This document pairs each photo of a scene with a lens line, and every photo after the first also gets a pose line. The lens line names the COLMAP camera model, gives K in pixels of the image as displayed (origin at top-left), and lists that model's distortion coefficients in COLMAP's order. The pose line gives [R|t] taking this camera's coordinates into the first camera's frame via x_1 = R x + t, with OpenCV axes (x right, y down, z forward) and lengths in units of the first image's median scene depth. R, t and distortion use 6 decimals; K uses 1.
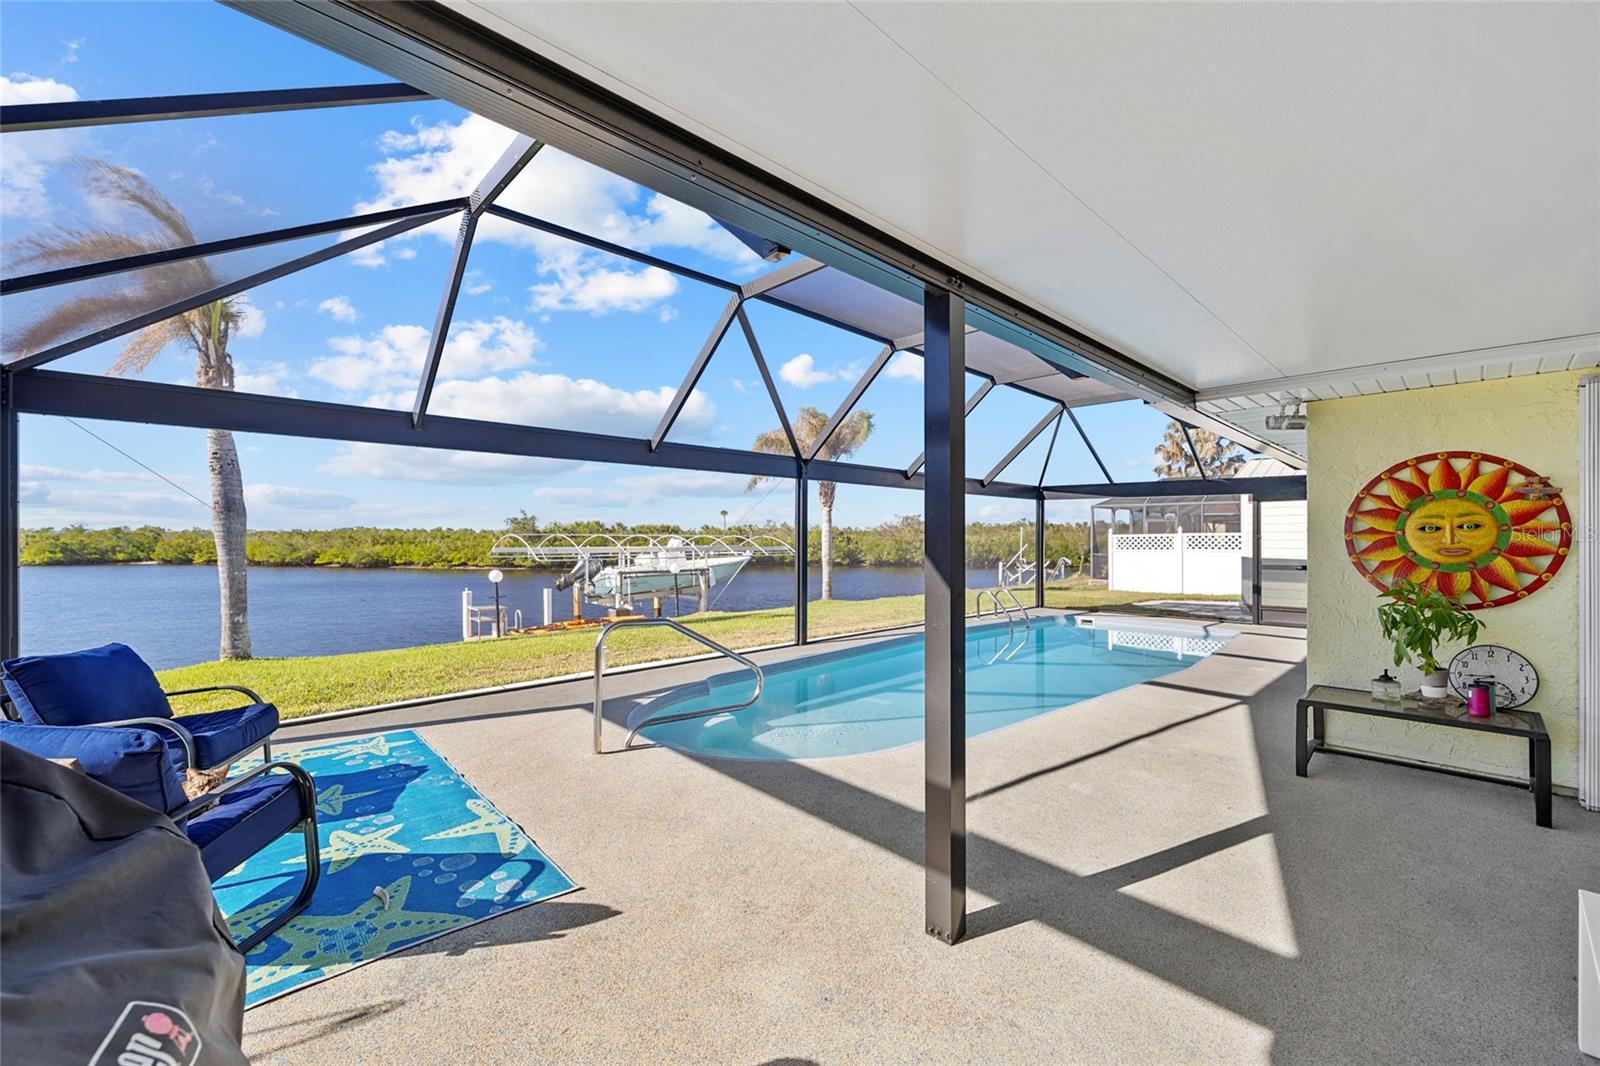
lens RADIAL K [[644.4, 0, 807.2], [0, 644.4, 540.8], [0, 0, 1]] dist [-0.000304, -0.000280]
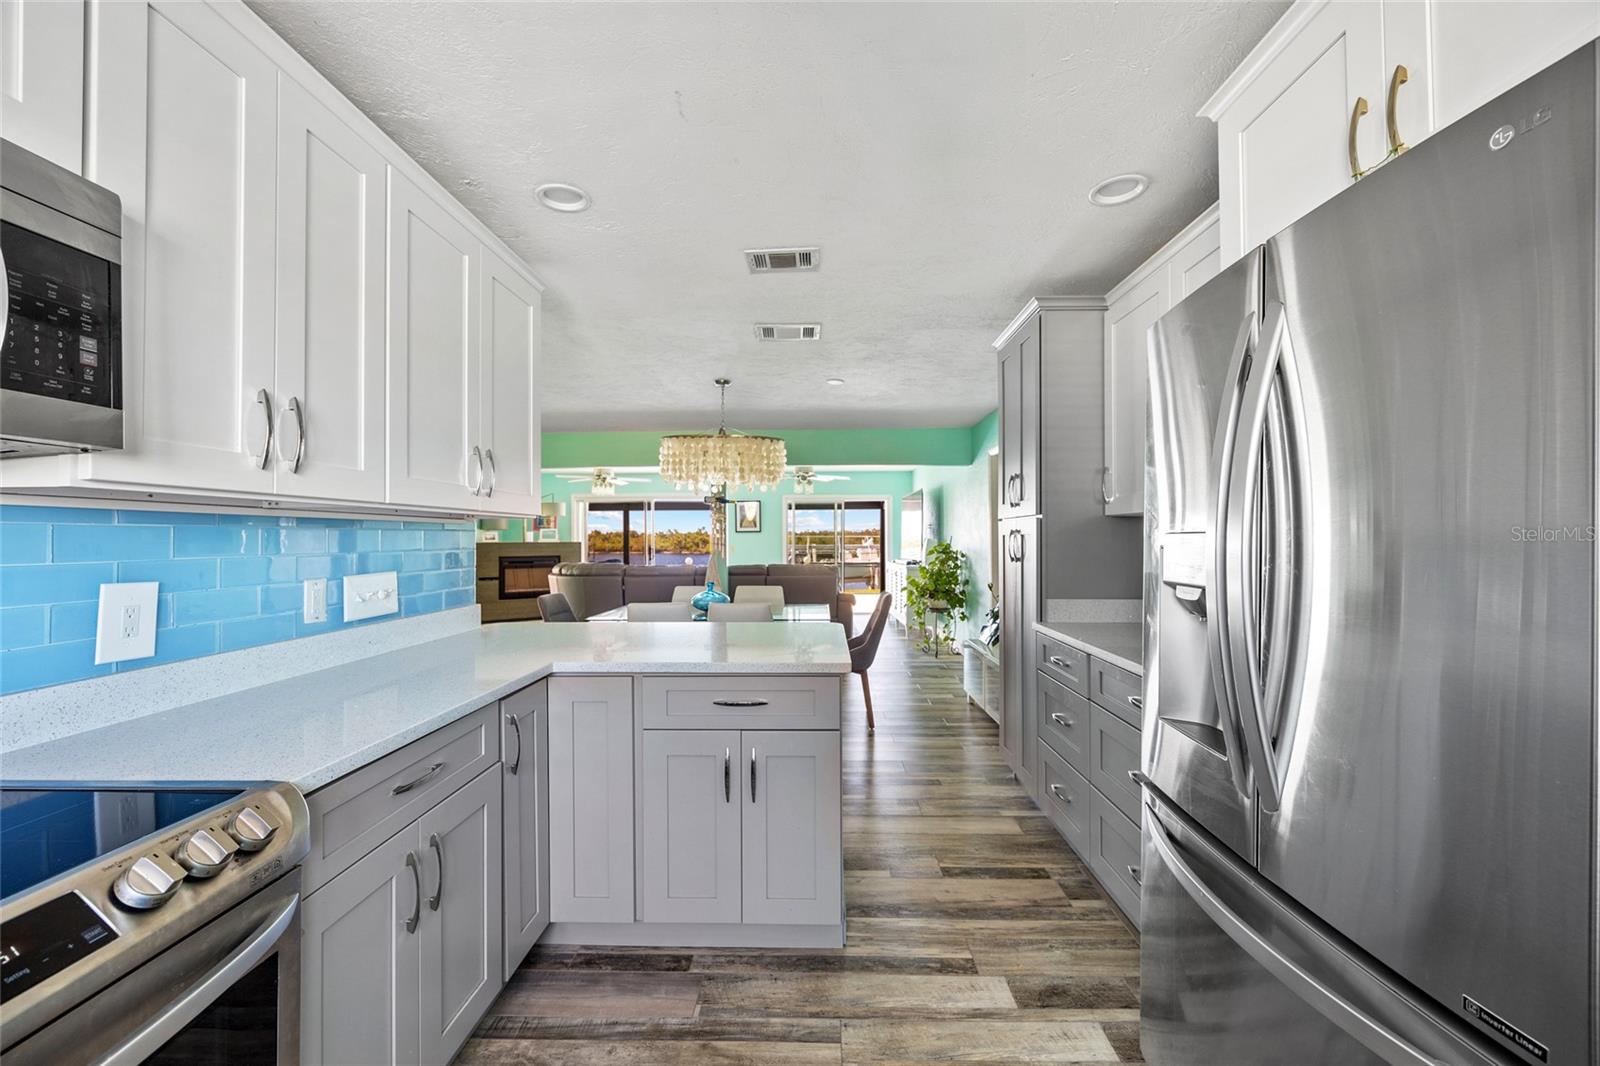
lens RADIAL K [[646.9, 0, 808.6], [0, 646.9, 527.9], [0, 0, 1]] dist [-0.001563, -0.000374]
pose [[0.713880, -0.012298, -0.700160, 1.646058], [0.000093, 0.999847, -0.017467, -0.007242], [0.700268, 0.012404, 0.713772, -0.010994]]
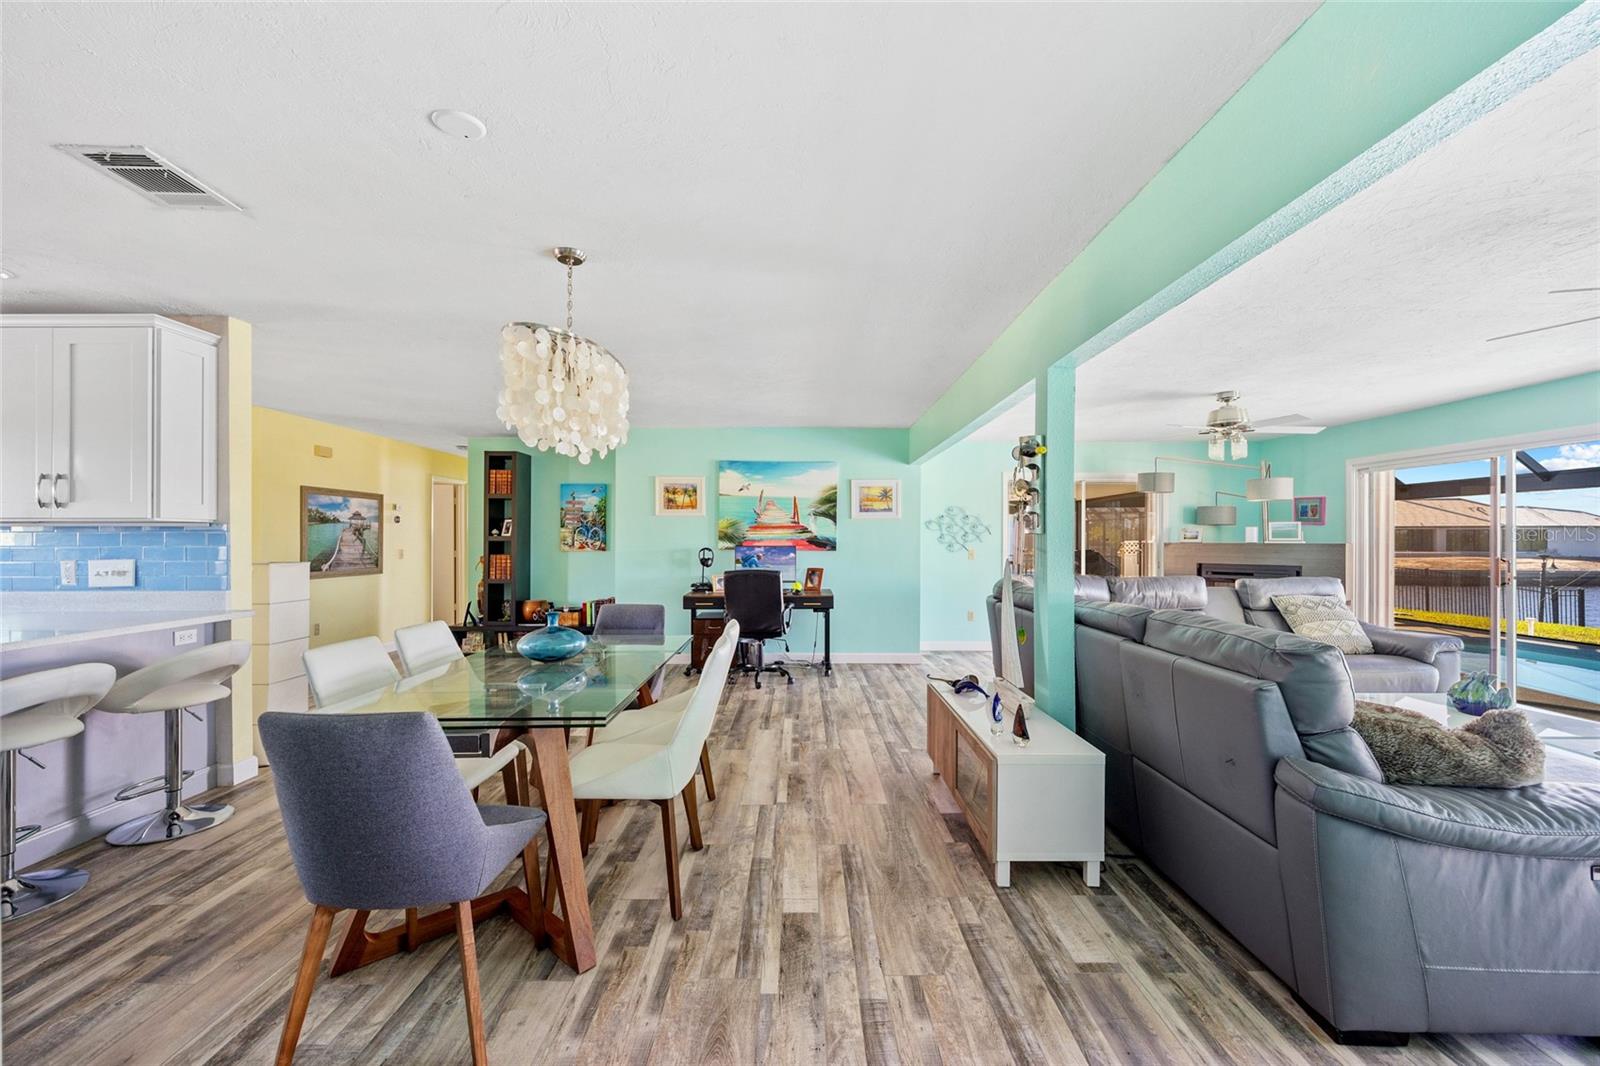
lens RADIAL K [[639.2, 0, 807.5], [0, 639.2, 536.5], [0, 0, 1]] dist [-0.002508, -0.000111]
pose [[-0.676041, -0.000514, -0.736864, 1.373310], [-0.002072, 0.999997, 0.001204, -0.008928], [0.736861, 0.002341, -0.676040, 0.580111]]
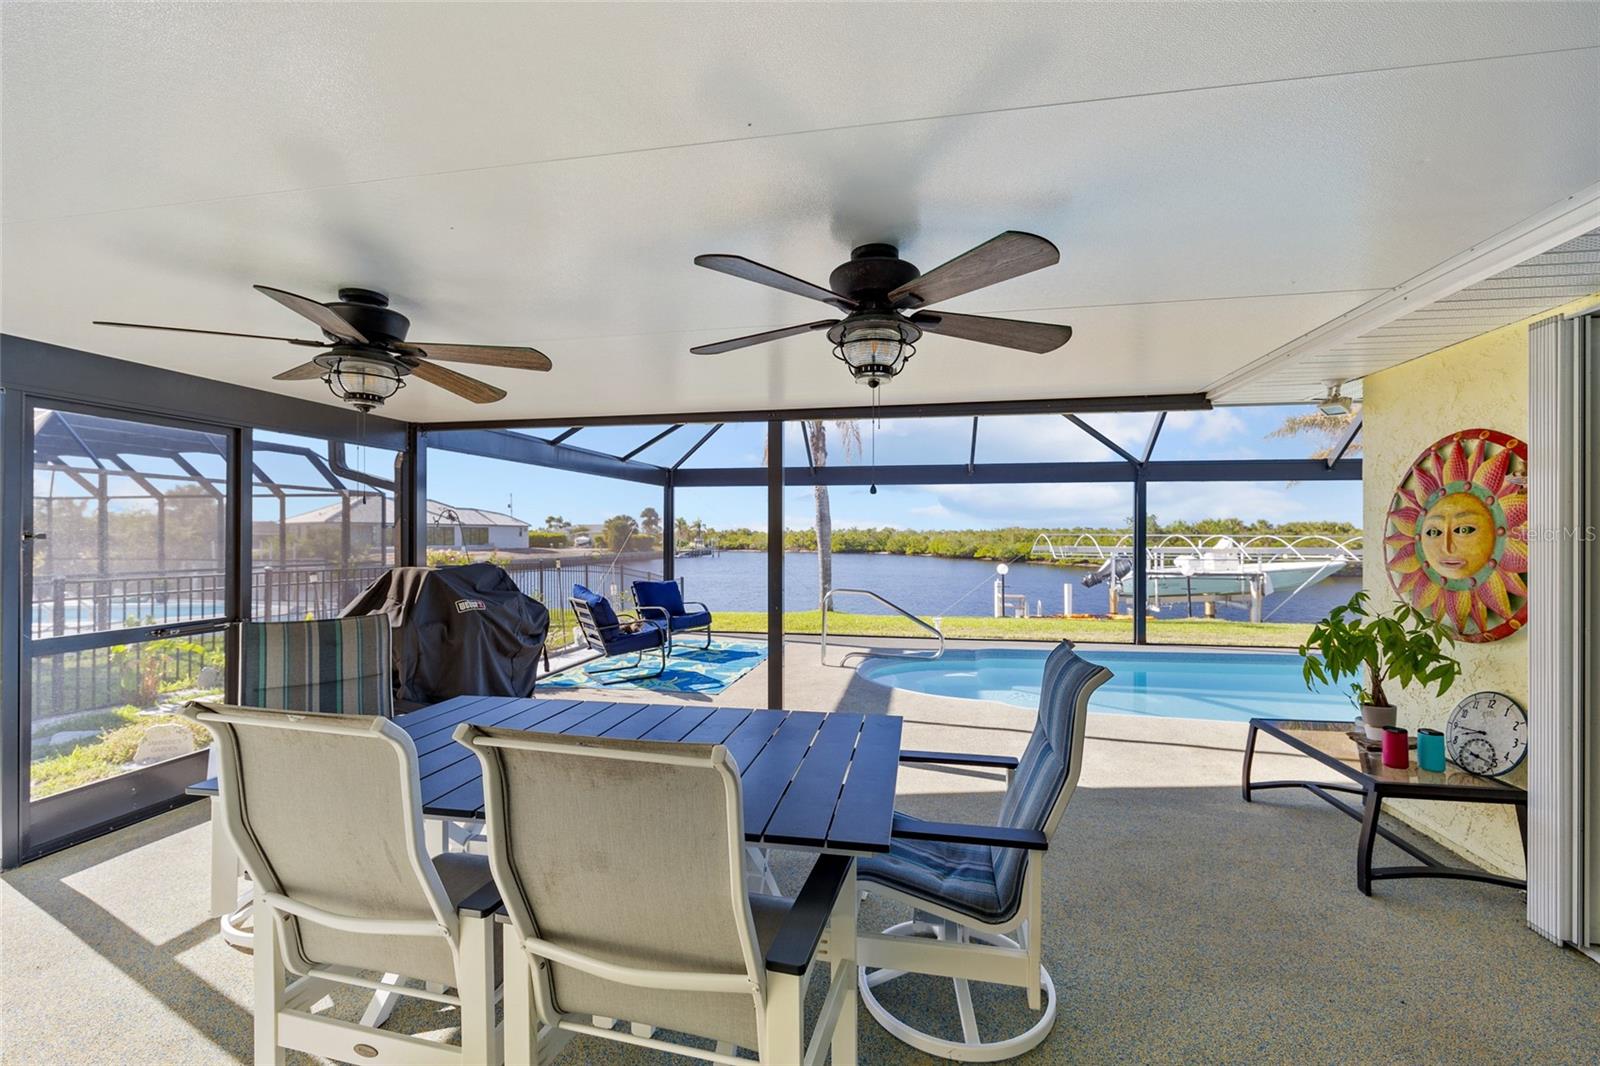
lens RADIAL K [[644.4, 0, 807.2], [0, 644.4, 540.8], [0, 0, 1]] dist [-0.000304, -0.000280]
pose [[0.598722, 0.009598, -0.800899, 0.458018], [-0.008449, 0.999948, 0.005668, -0.003003], [0.800912, 0.003373, 0.598773, -0.025807]]
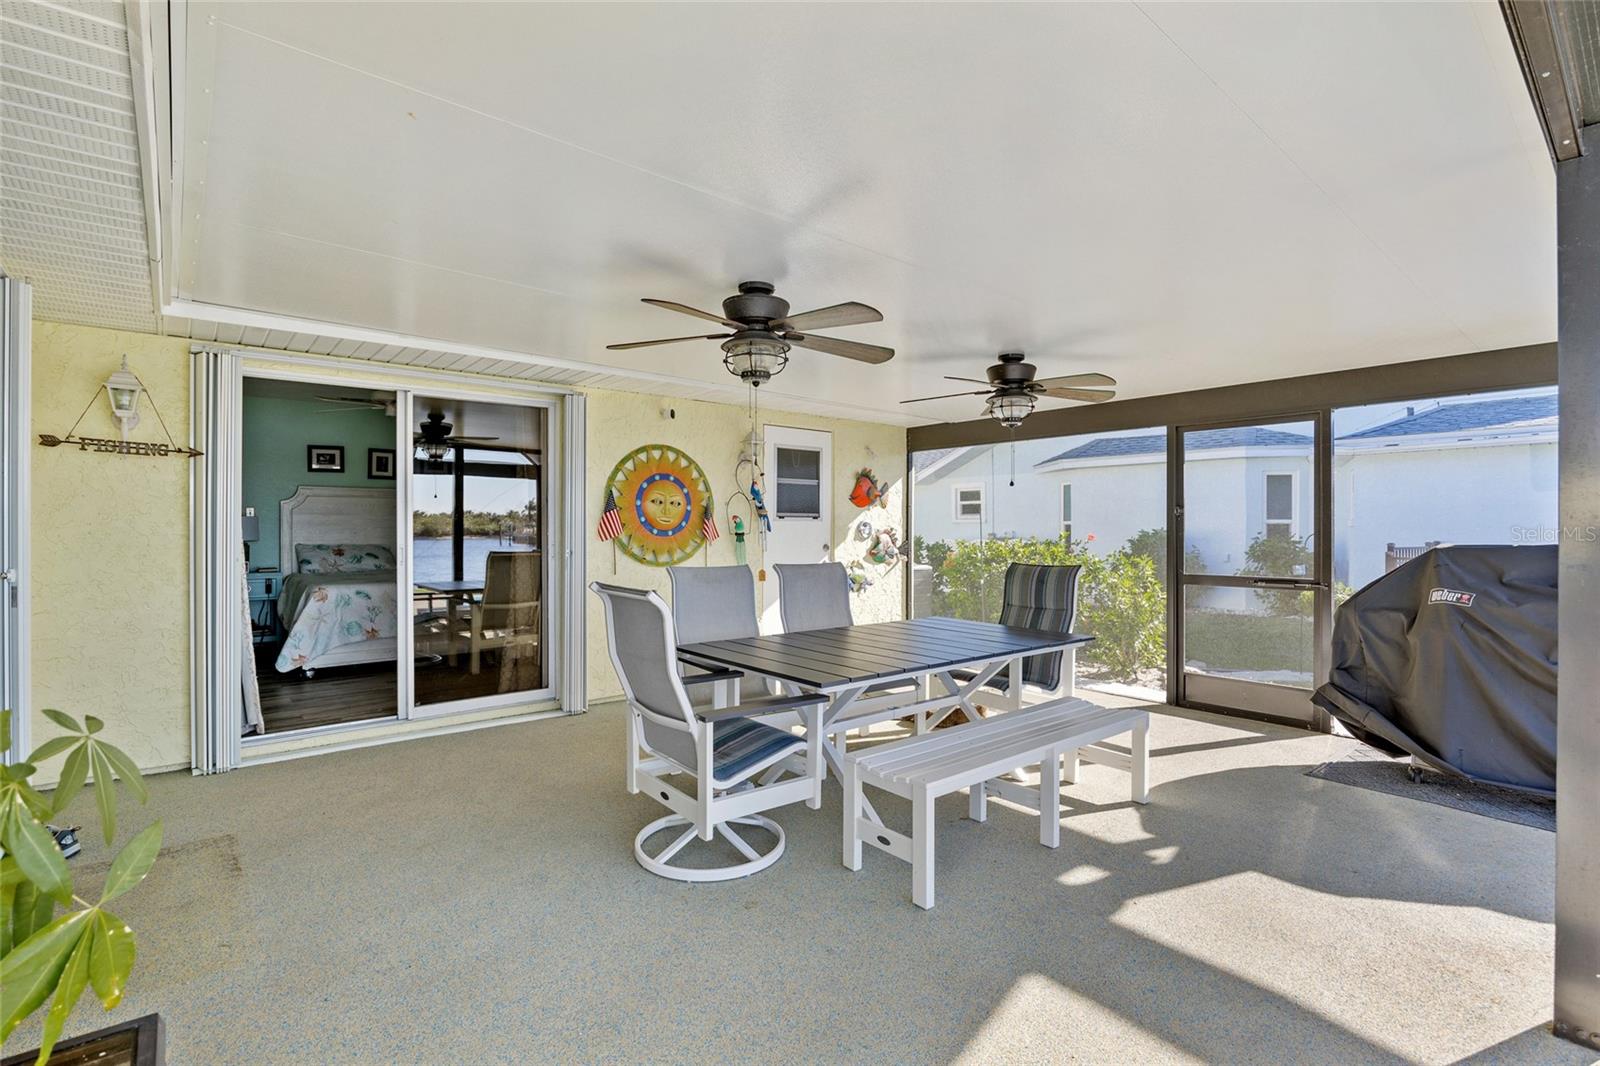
lens RADIAL K [[751.4, 0, 800.0], [0, 751.4, 533.0], [0, 0, 1]] dist [-0.001362, -0.000181]
pose [[-0.998011, 0.003522, 0.062941, 0.254015], [0.004344, 0.999907, 0.012918, 0.008741], [-0.062889, 0.013166, -0.997934, 0.467307]]
